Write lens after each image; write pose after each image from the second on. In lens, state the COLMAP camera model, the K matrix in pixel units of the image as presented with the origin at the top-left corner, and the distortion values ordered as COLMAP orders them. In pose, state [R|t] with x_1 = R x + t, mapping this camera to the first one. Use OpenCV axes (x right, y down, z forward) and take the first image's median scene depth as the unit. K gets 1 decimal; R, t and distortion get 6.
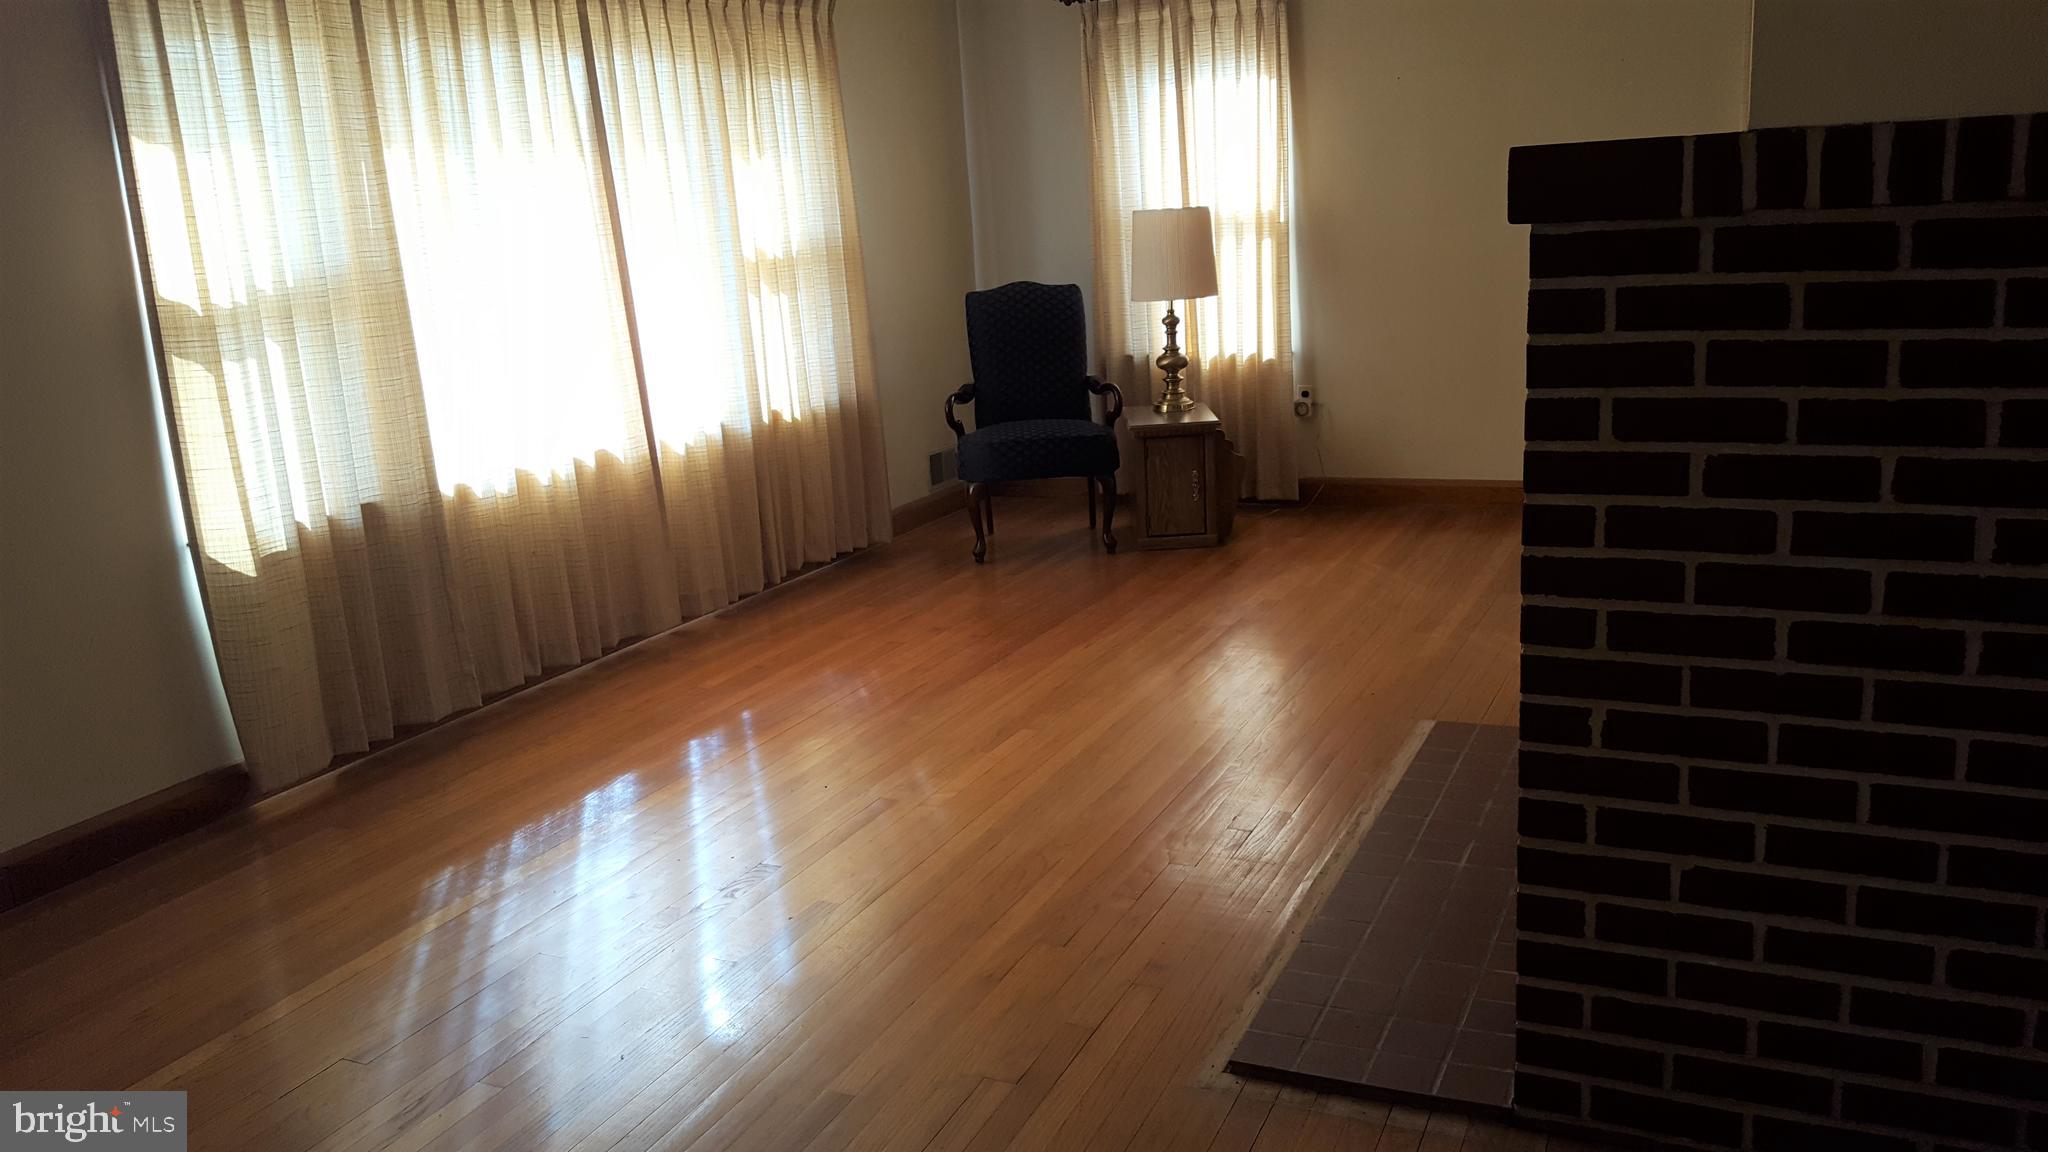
lens RADIAL K [[1583.8, 0, 1018.1], [0, 1583.8, 589.6], [0, 0, 1]] dist [0.018586, -0.015681]
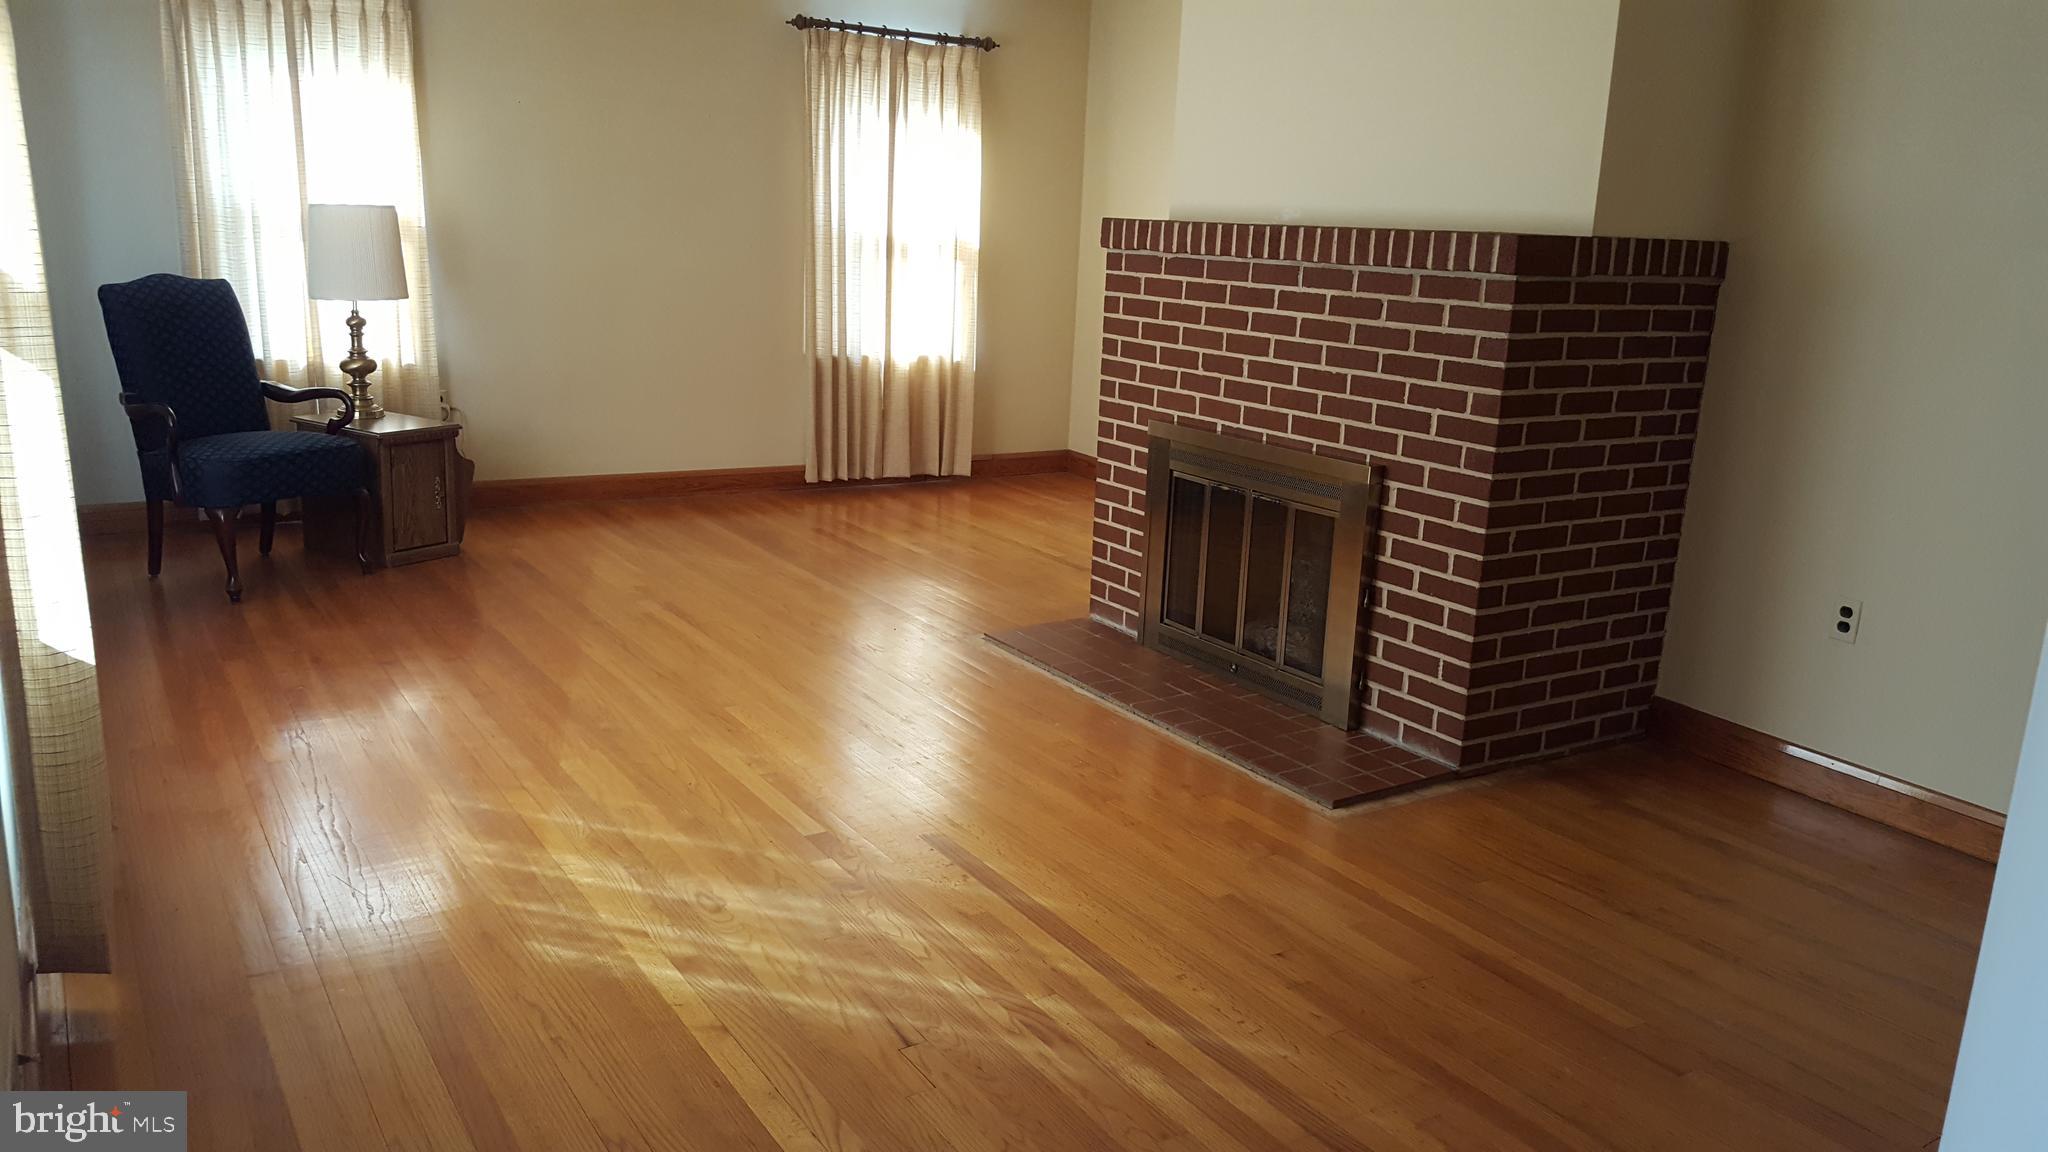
lens RADIAL K [[1583.8, 0, 1025.2], [0, 1583.8, 570.4], [0, 0, 1]] dist [0.018586, -0.015681]
pose [[0.533218, -0.114500, 0.838193, -1.336110], [0.131885, 0.989935, 0.051330, -0.045580], [-0.835634, 0.083175, 0.542952, 0.403158]]
